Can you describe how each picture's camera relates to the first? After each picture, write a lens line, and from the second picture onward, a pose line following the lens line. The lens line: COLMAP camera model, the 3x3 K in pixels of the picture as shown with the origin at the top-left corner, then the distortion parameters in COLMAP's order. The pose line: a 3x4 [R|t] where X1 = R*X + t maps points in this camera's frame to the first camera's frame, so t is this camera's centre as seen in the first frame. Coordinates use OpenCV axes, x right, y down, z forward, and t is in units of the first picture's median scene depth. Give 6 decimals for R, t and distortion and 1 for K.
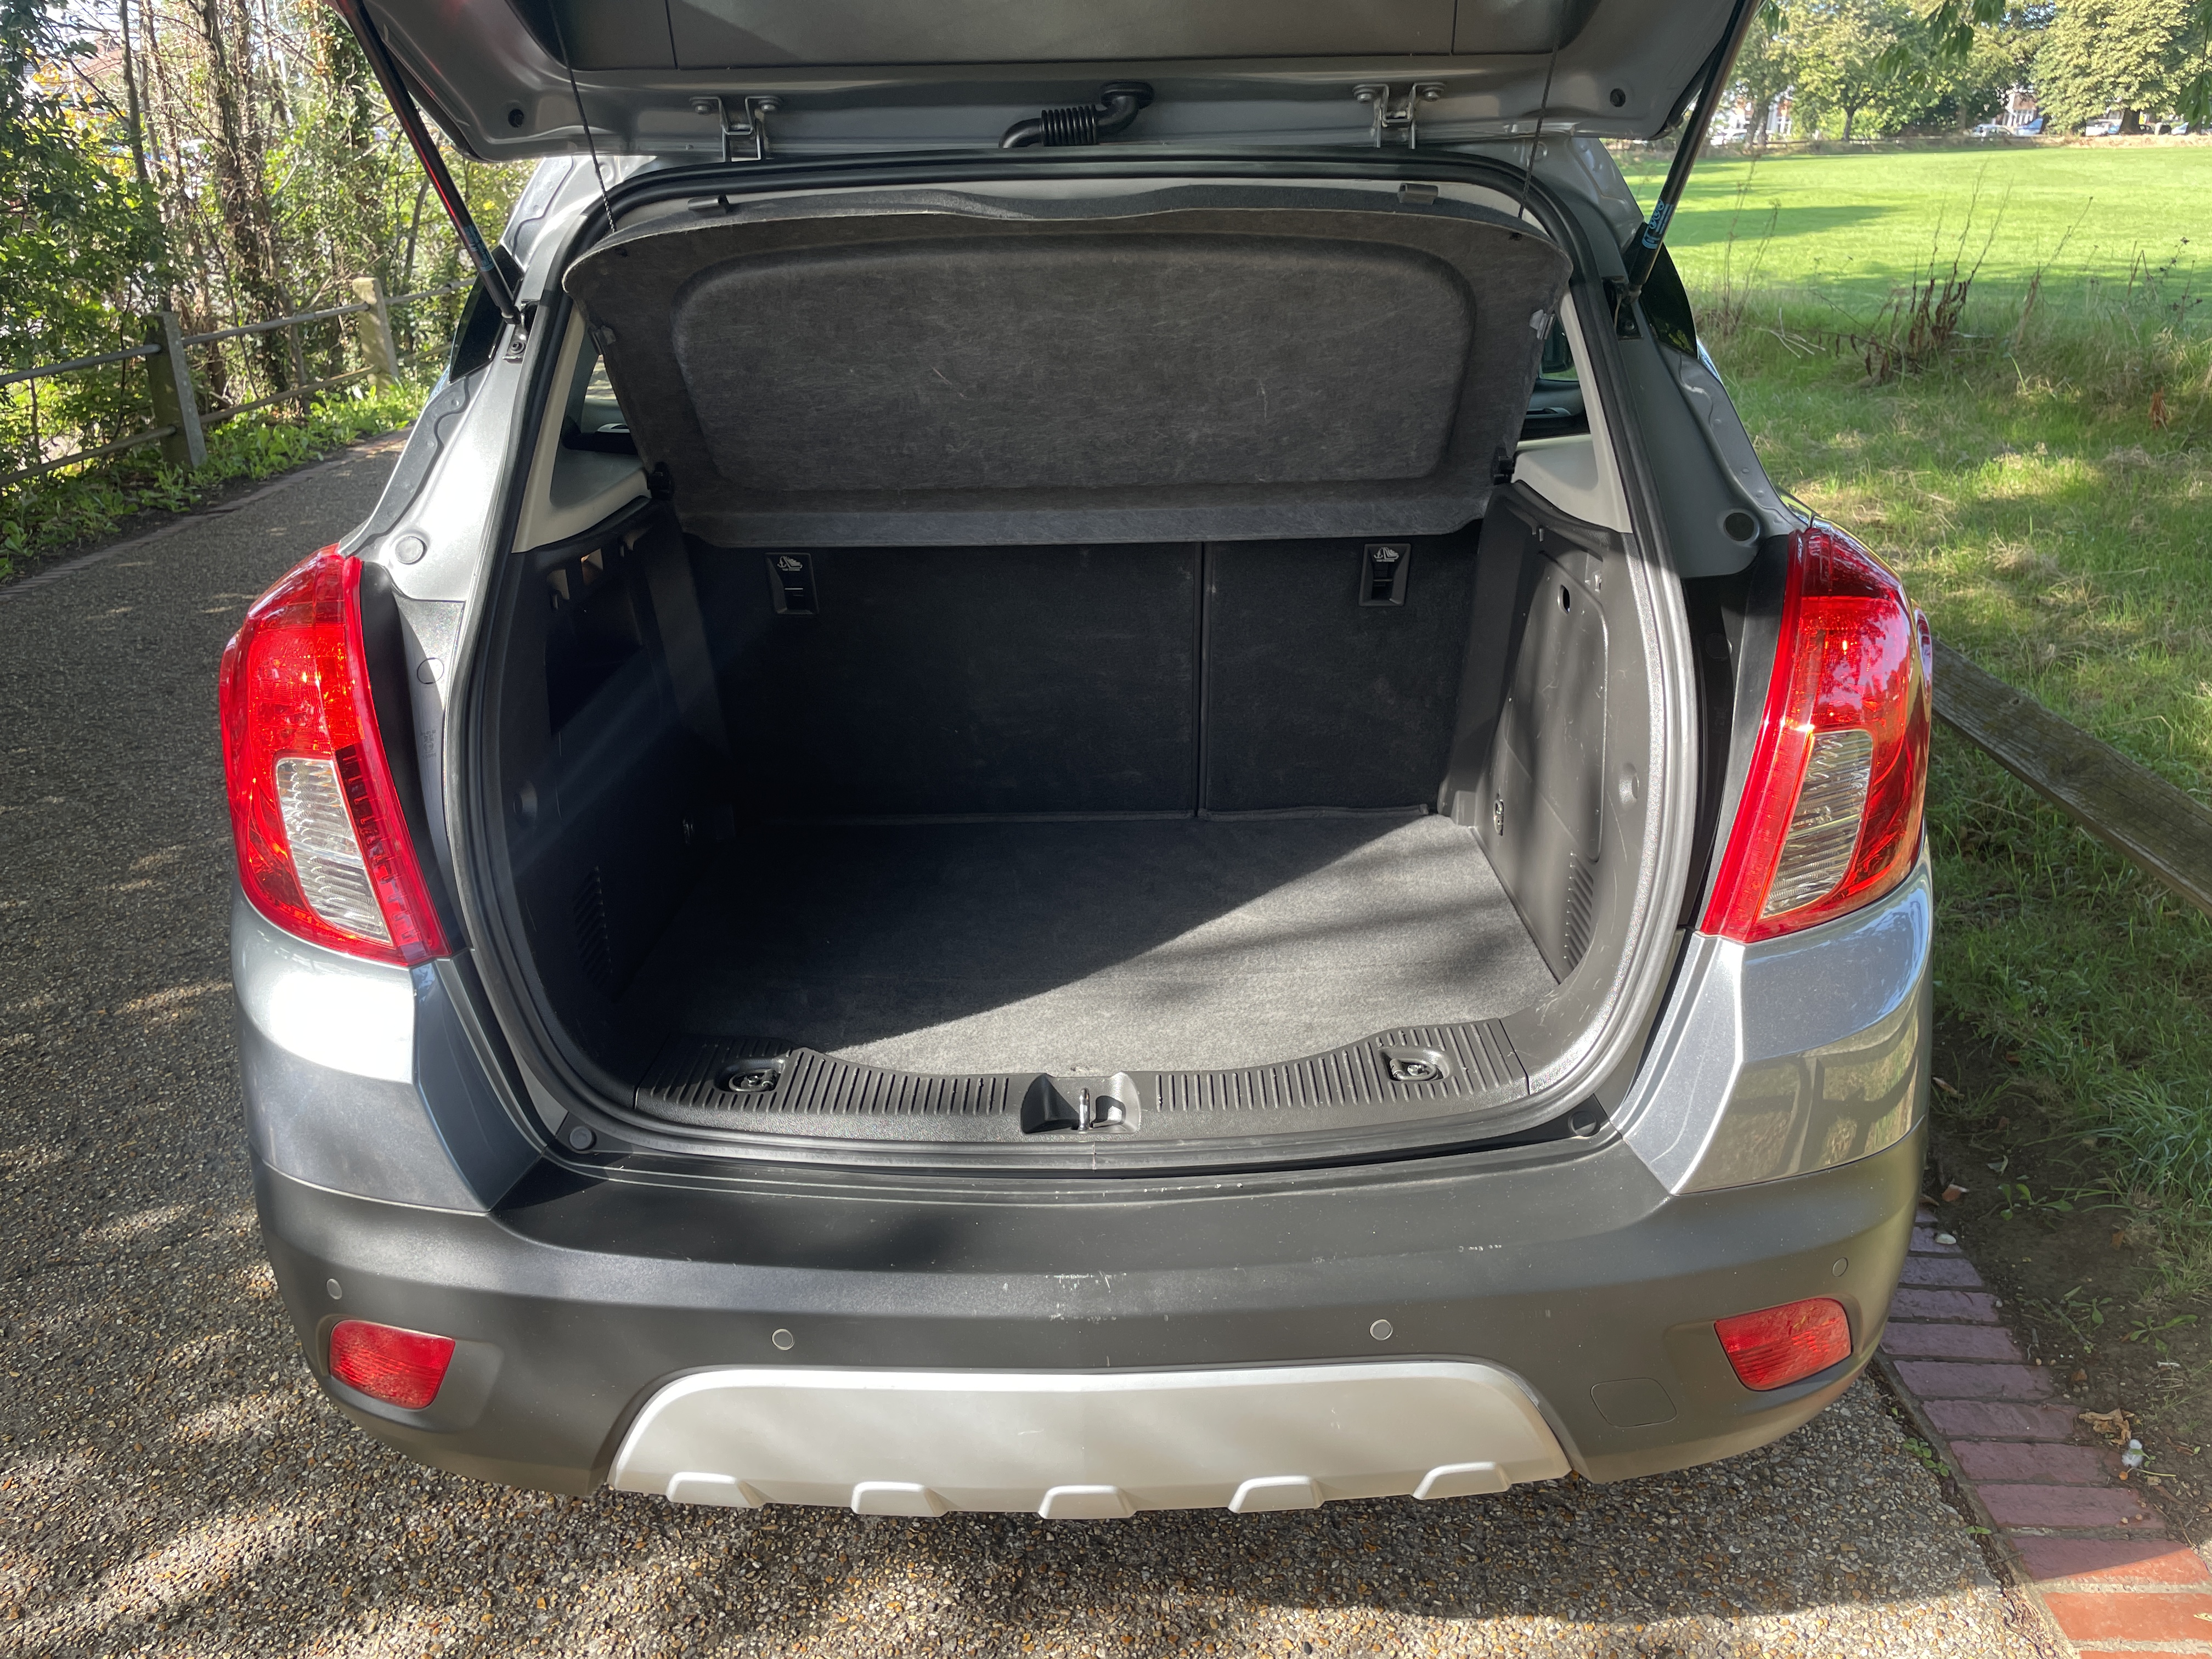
lens RADIAL K [[1674.9, 0, 1110.2], [0, 1674.9, 836.3], [0, 0, 1]] dist [0.052400, -0.079986]
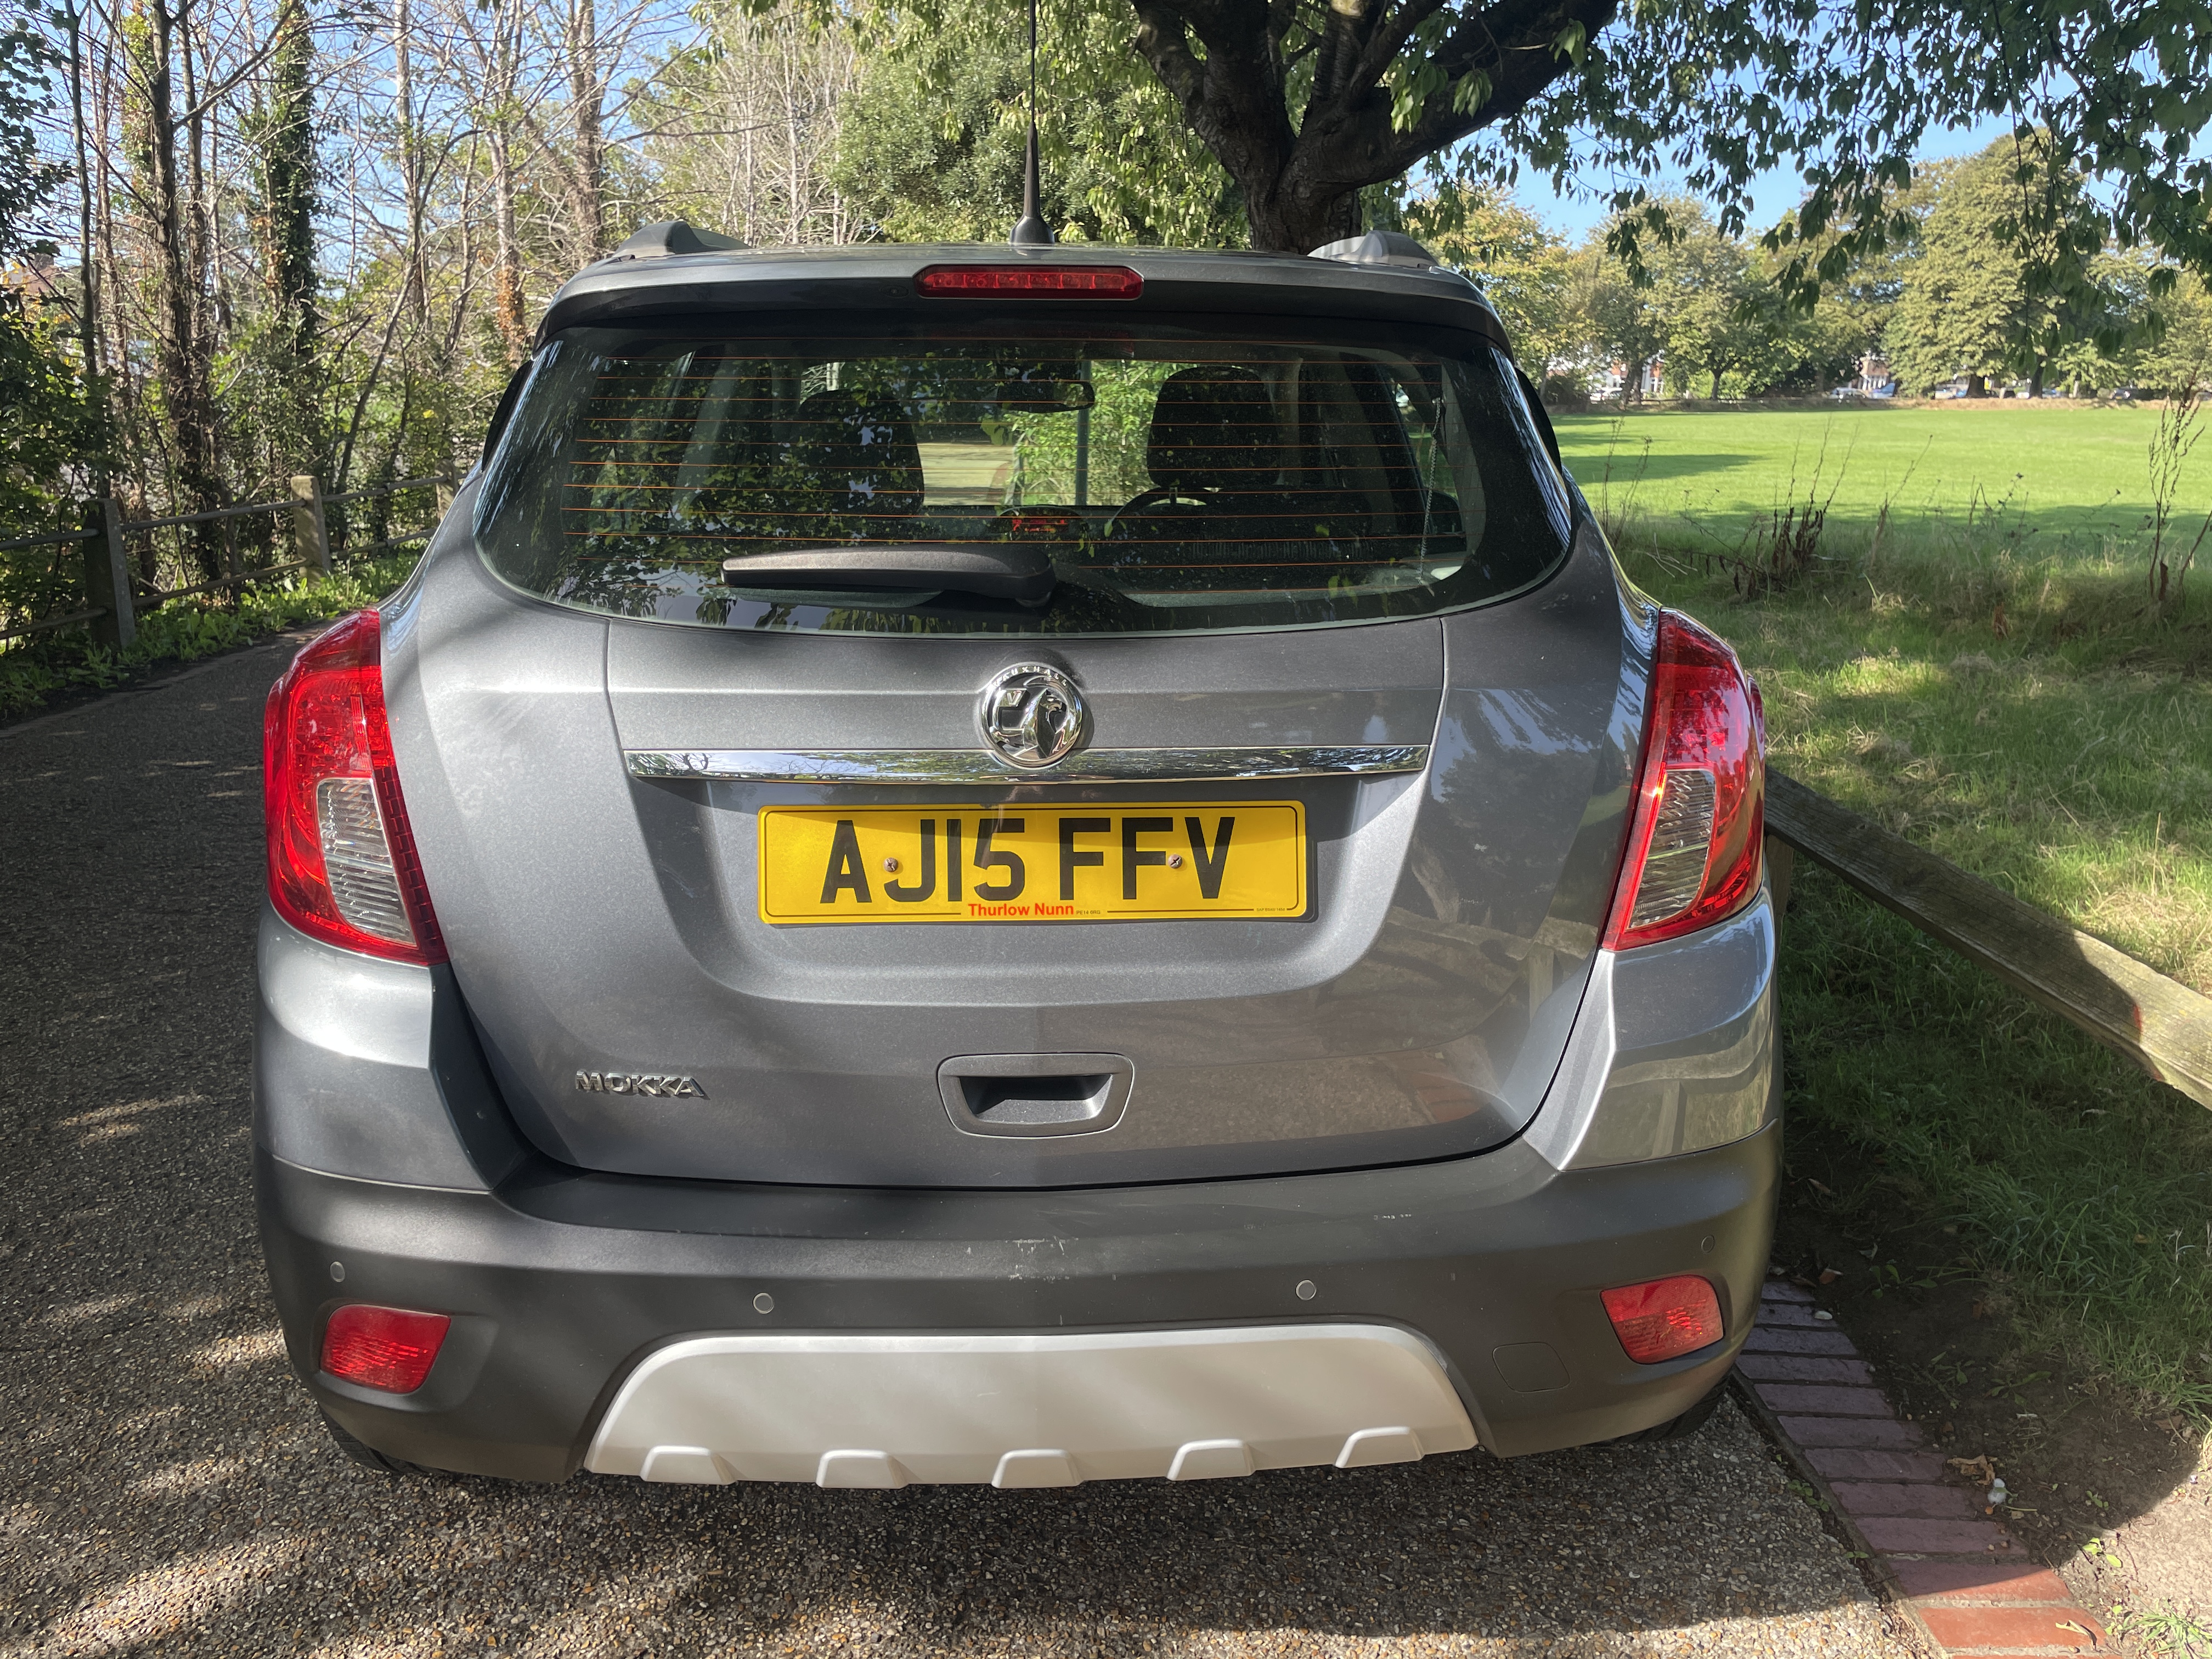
lens RADIAL K [[1674.9, 0, 1110.7], [0, 1674.9, 832.3], [0, 0, 1]] dist [0.052400, -0.079986]
pose [[0.998480, 0.012030, 0.053785, -0.018450], [-0.004926, 0.991461, -0.130309, 0.079453], [-0.054893, 0.129846, 0.990013, -0.078499]]
